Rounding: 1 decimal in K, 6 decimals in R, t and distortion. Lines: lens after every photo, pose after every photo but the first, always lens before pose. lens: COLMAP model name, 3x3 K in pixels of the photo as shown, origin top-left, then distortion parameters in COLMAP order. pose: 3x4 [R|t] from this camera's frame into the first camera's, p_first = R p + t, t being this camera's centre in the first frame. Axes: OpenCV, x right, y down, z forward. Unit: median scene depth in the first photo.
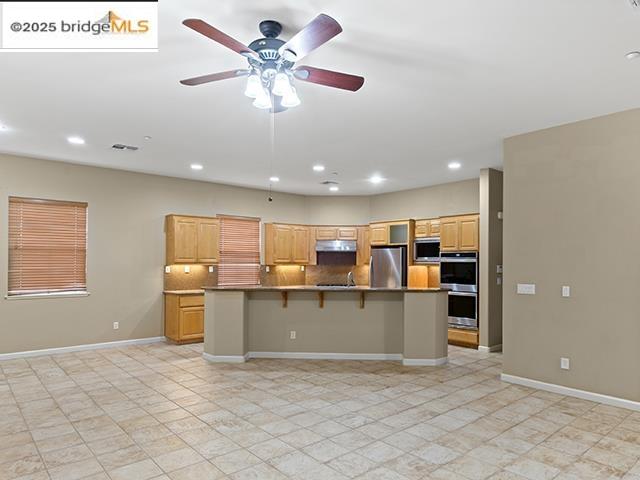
lens RADIAL K [[418.2, 0, 318.6], [0, 418.2, 260.5], [0, 0, 1]] dist [0.000077, -0.000045]
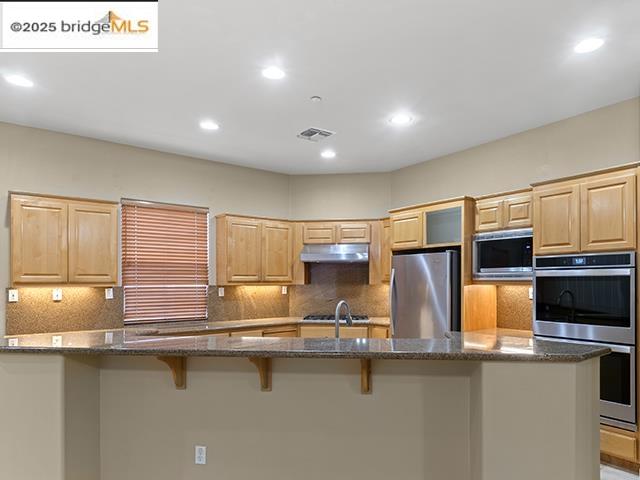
lens RADIAL K [[411.5, 0, 321.9], [0, 411.5, 289.5], [0, 0, 1]] dist [0.000781, 0.000026]
pose [[0.998461, -0.008402, -0.054825, 0.060365], [0.009729, 0.999665, 0.023970, 0.003907], [0.054605, -0.024467, 0.998208, 0.439686]]
